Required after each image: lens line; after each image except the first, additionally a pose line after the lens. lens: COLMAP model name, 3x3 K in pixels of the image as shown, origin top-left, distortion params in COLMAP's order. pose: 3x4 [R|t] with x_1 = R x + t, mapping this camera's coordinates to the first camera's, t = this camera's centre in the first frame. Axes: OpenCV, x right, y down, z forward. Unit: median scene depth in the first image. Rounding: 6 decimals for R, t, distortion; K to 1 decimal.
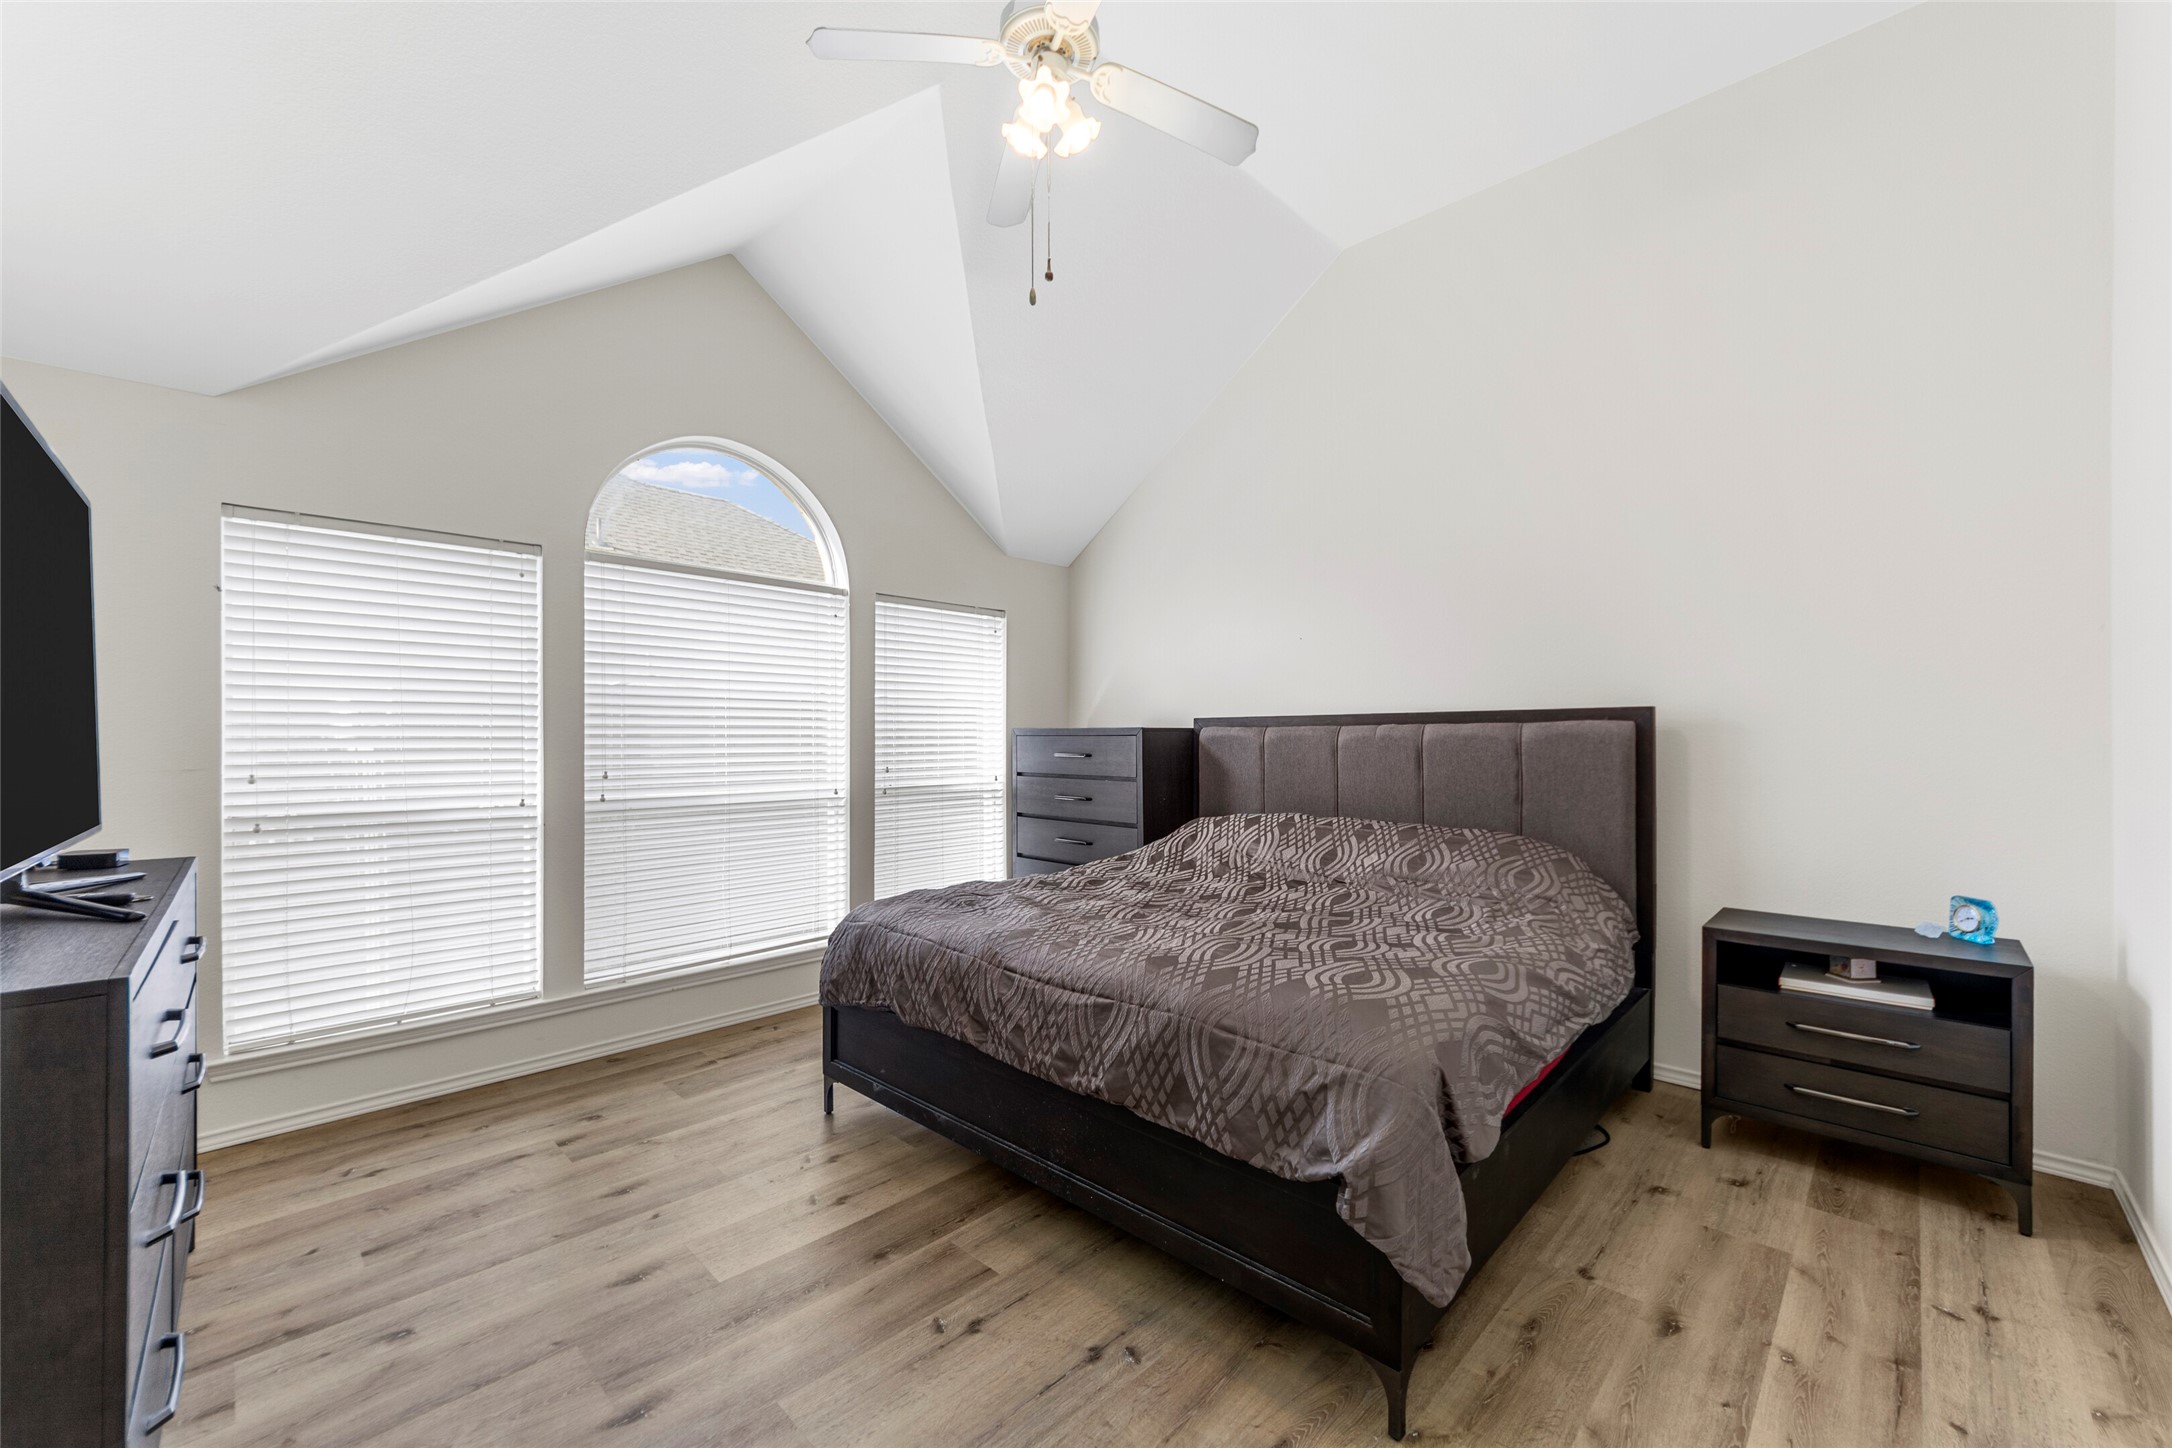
lens RADIAL K [[825.5, 0, 1096.9], [0, 825.5, 742.0], [0, 0, 1]] dist [0.015419, -0.008824]
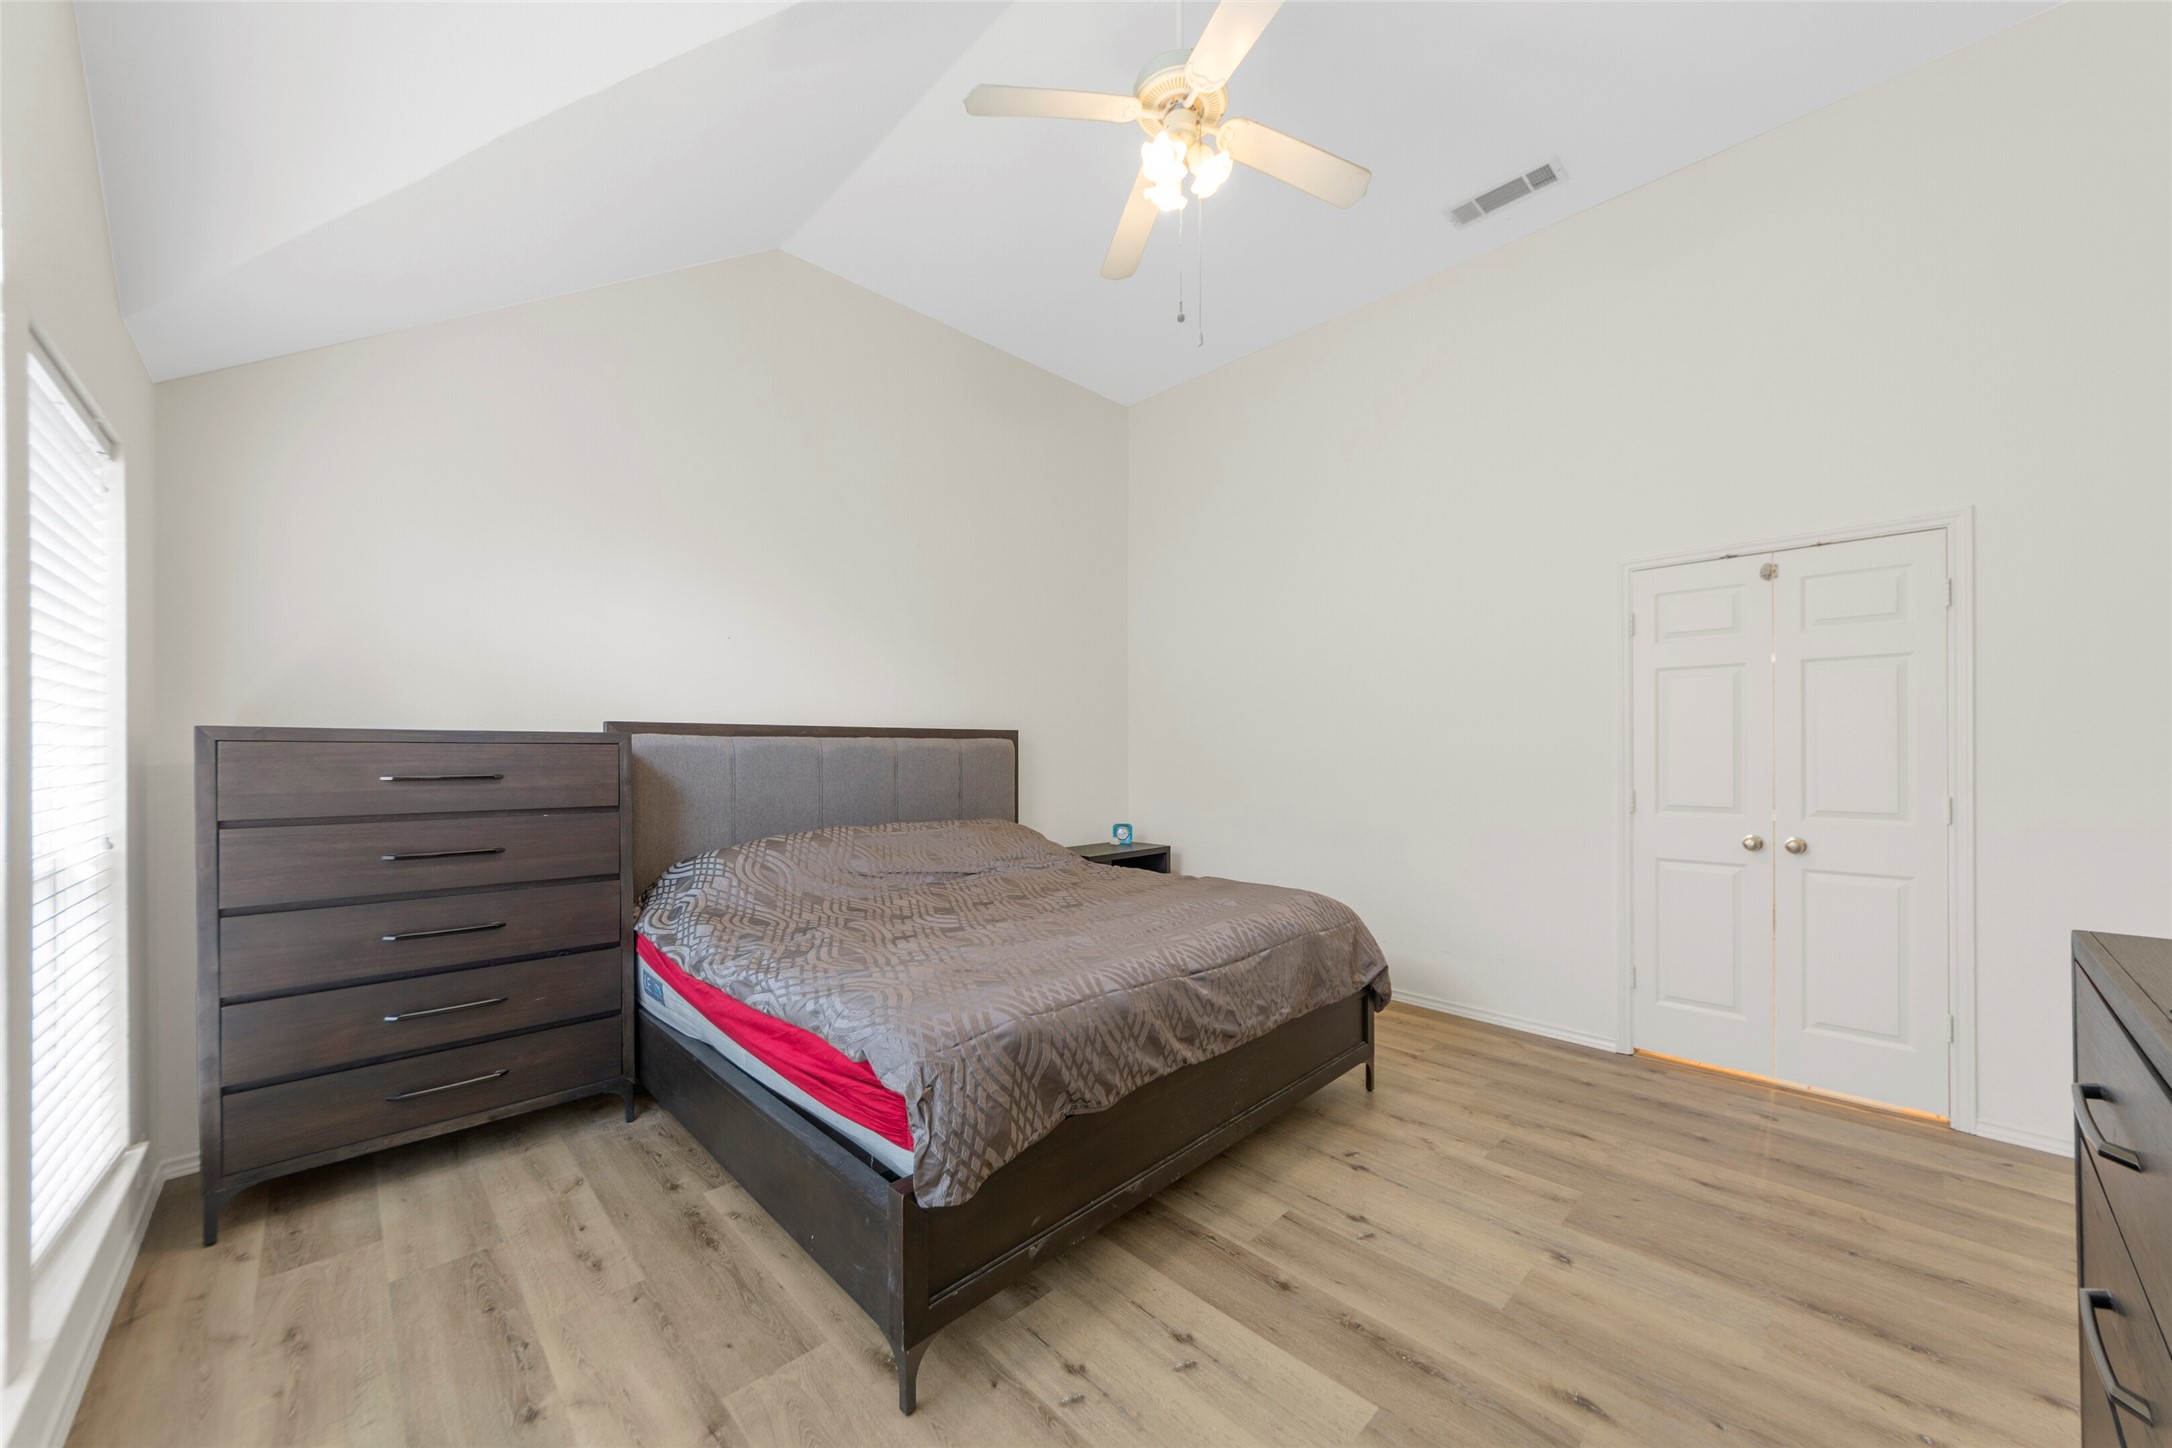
lens RADIAL K [[788.7, 0, 1093.6], [0, 788.7, 755.5], [0, 0, 1]] dist [0.000653, -0.000109]
pose [[0.029666, 0.001295, 0.999559, -0.969509], [0.008035, 0.999967, -0.001534, 0.009842], [-0.999528, 0.008077, 0.029655, 0.983841]]
